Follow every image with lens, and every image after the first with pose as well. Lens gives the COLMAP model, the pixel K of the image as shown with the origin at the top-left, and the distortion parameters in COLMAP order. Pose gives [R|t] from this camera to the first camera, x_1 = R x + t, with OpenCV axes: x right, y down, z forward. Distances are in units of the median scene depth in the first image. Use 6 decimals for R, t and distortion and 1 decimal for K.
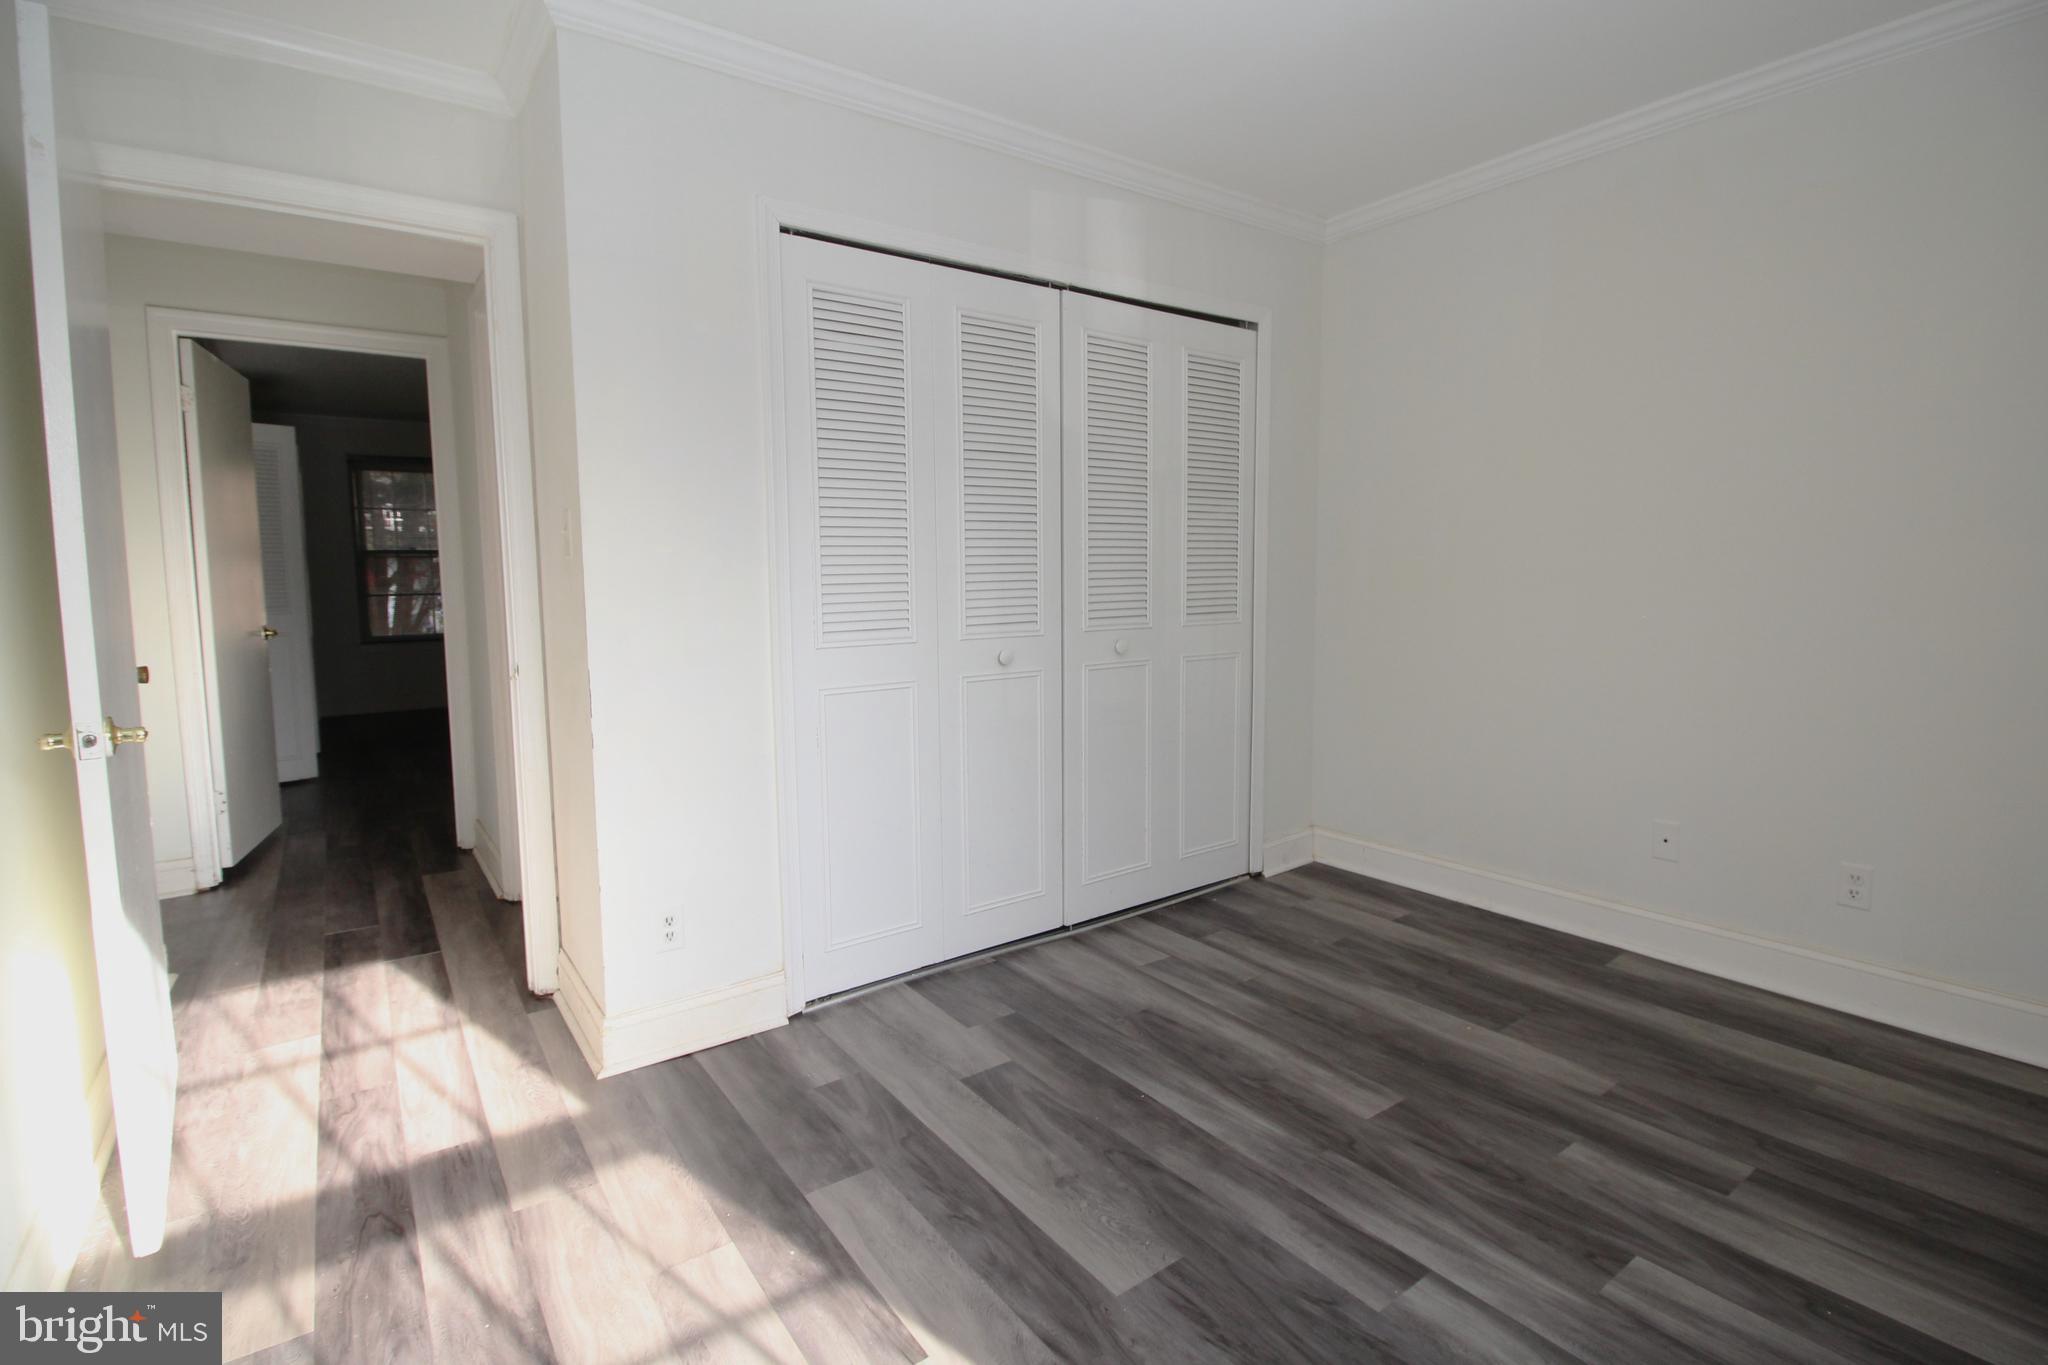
lens RADIAL K [[946.9, 0, 1044.5], [0, 946.9, 653.1], [0, 0, 1]] dist [-0.000866, -0.012601]
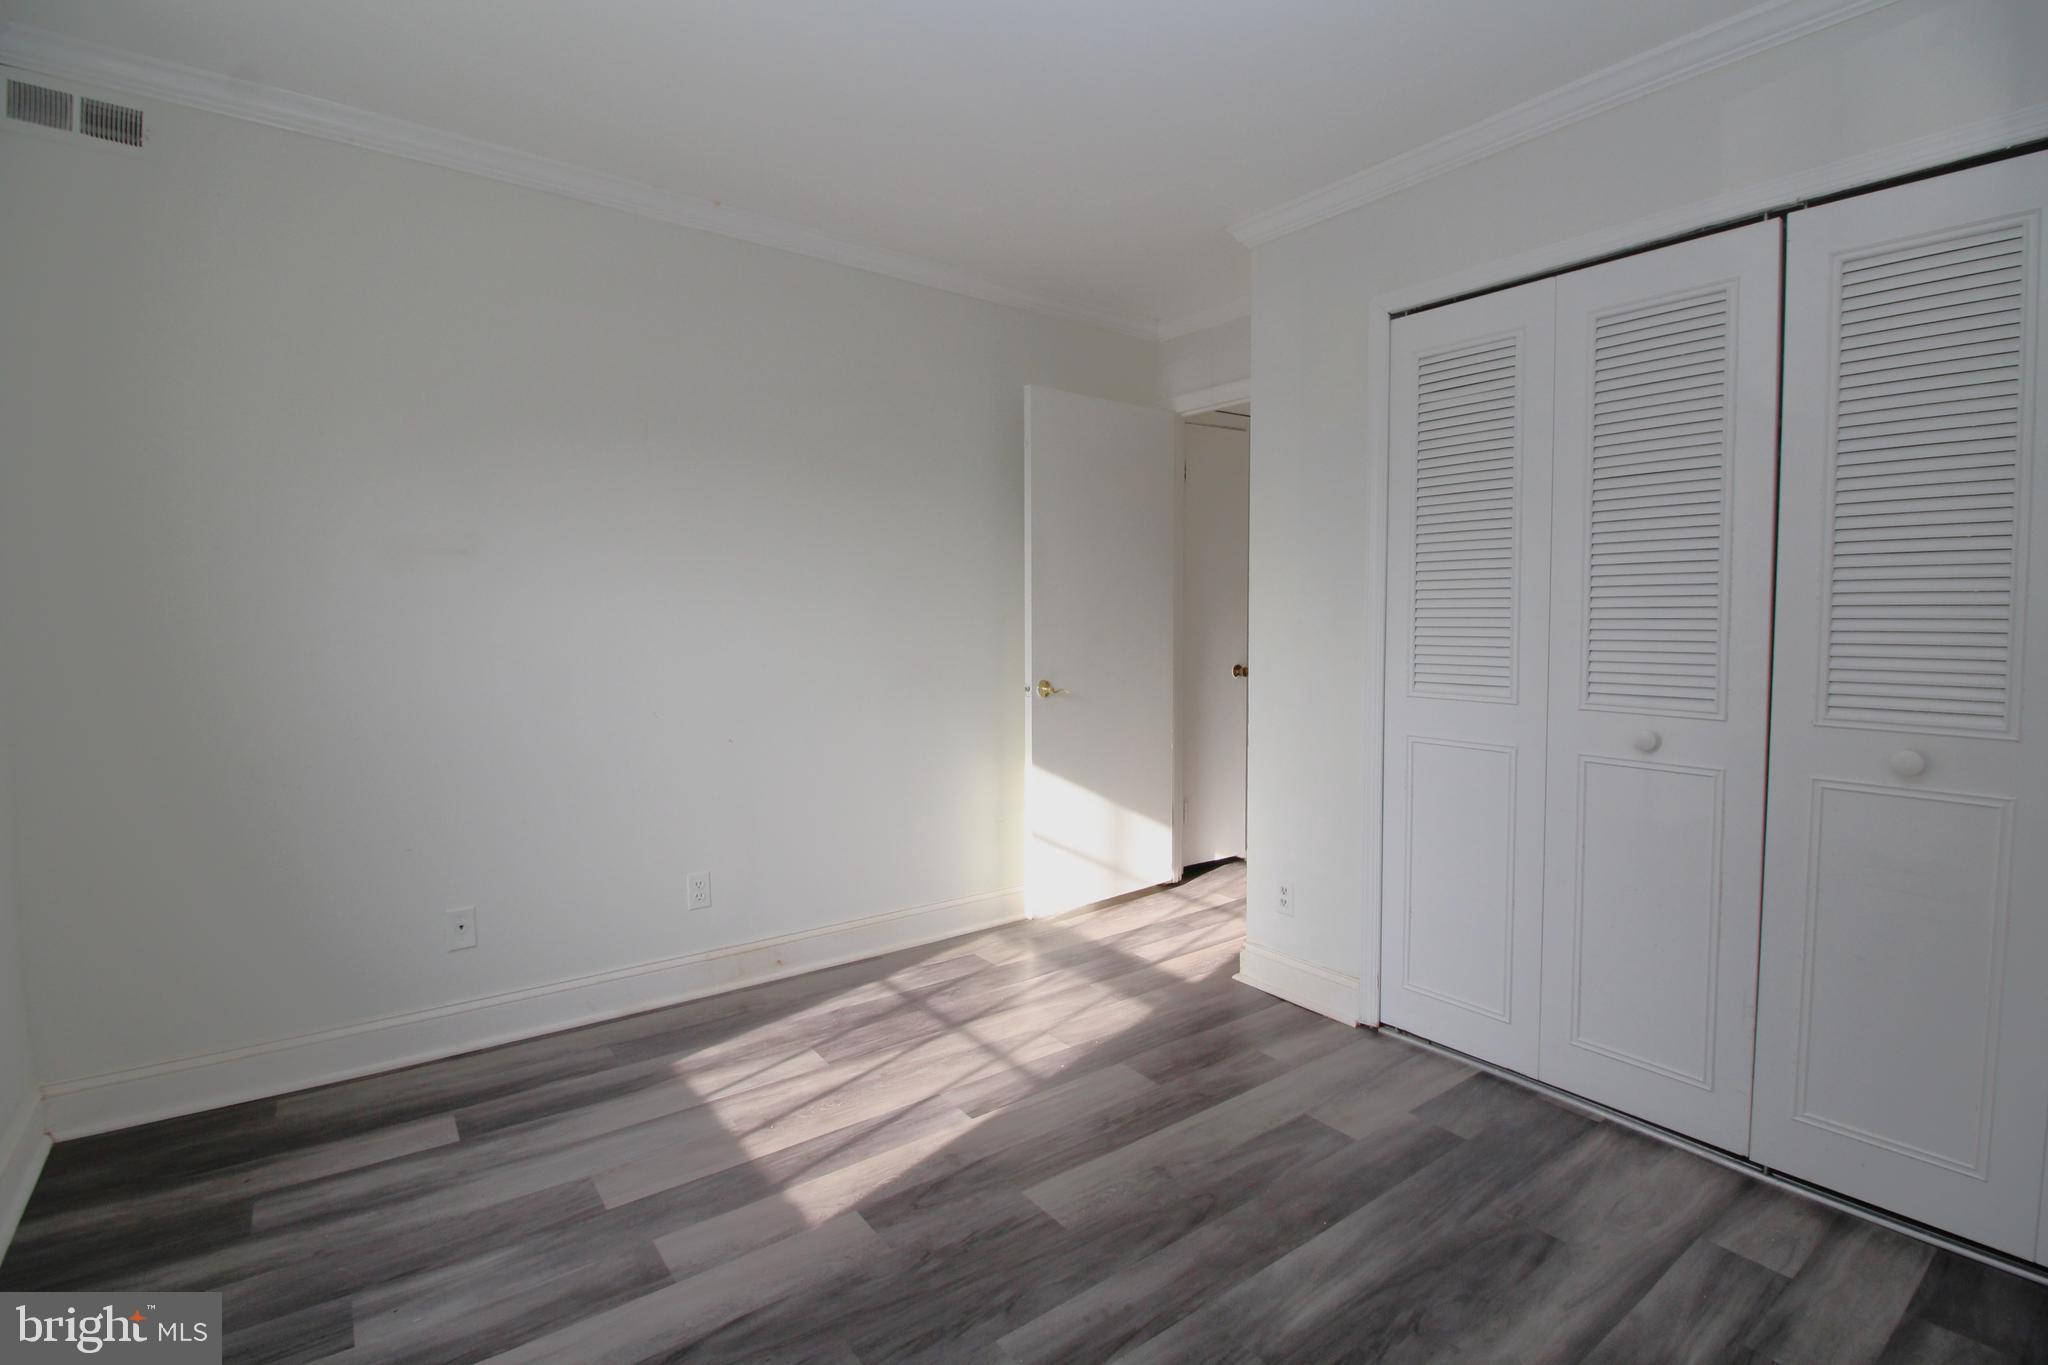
lens RADIAL K [[946.9, 0, 1044.5], [0, 946.9, 653.1], [0, 0, 1]] dist [-0.000866, -0.012601]
pose [[0.030728, 0.055837, -0.997967, 0.873548], [-0.085875, 0.994894, 0.053021, -0.081053], [0.995832, 0.084072, 0.035366, 0.608500]]
